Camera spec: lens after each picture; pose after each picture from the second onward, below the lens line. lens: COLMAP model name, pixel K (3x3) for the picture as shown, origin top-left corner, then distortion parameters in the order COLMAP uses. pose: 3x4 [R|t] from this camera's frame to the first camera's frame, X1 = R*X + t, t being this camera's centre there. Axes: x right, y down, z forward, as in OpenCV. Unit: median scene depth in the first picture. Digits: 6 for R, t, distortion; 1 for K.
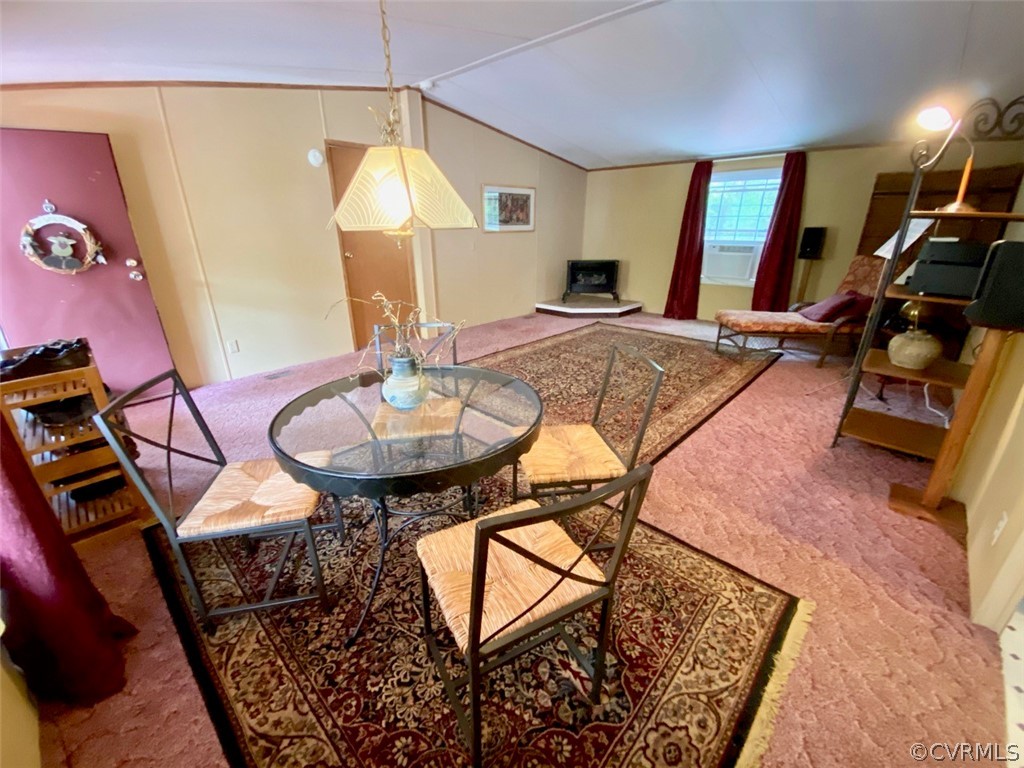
lens RADIAL K [[414.0, 0, 514.1], [0, 414.0, 381.7], [0, 0, 1]] dist [0.010194, -0.014803]
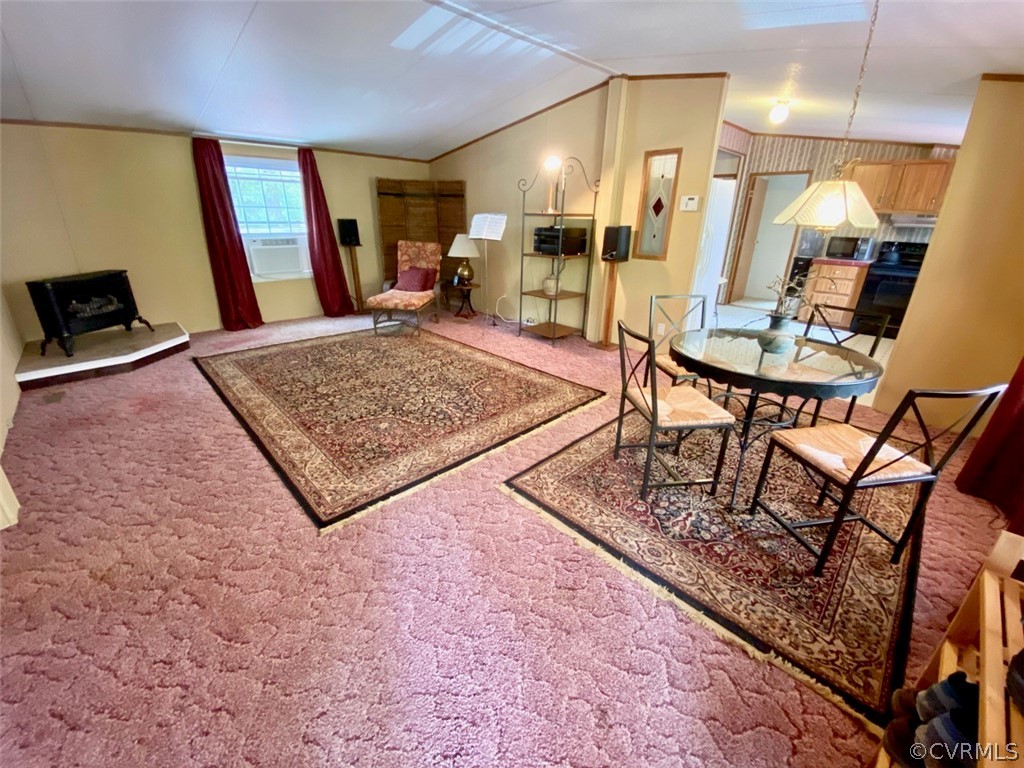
lens RADIAL K [[414.0, 0, 514.1], [0, 414.0, 381.7], [0, 0, 1]] dist [0.010194, -0.014803]
pose [[0.041902, -0.363531, 0.930639, -0.526854], [0.341001, 0.880731, 0.328682, -0.196744], [-0.939129, 0.303577, 0.160869, 0.519804]]
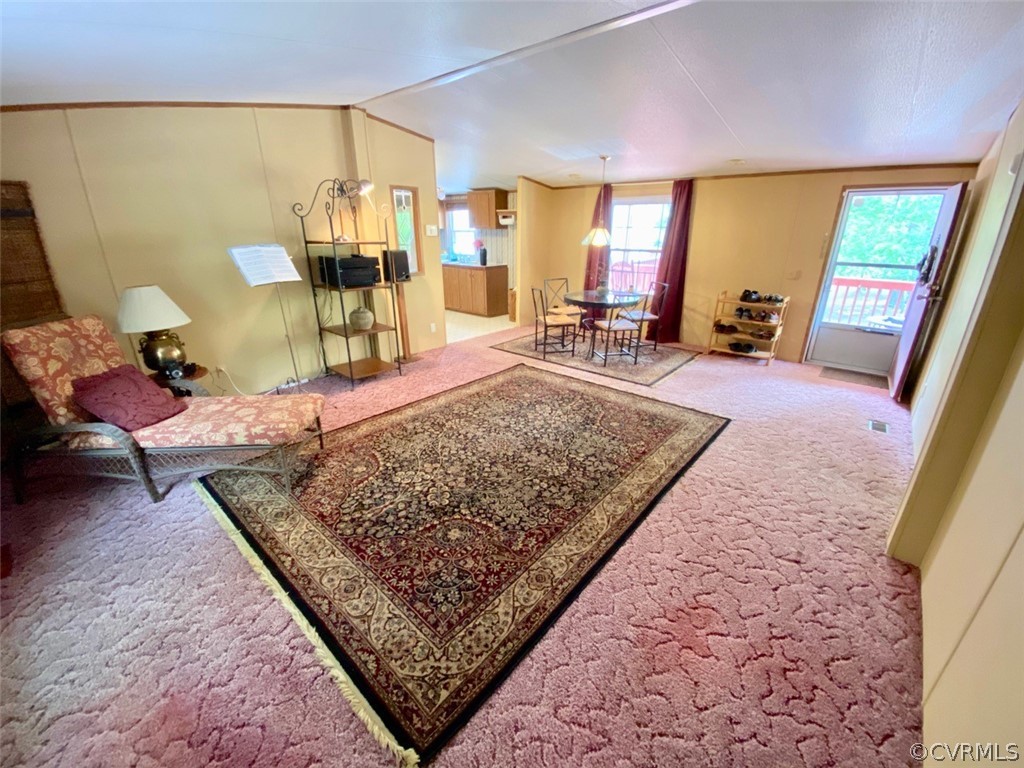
lens RADIAL K [[414.0, 0, 514.1], [0, 414.0, 381.7], [0, 0, 1]] dist [0.010194, -0.014803]
pose [[-0.999007, 0.010633, -0.043267, 0.206748], [-0.020658, 0.749874, 0.661258, -0.542547], [0.039476, 0.661495, -0.748910, 1.300740]]
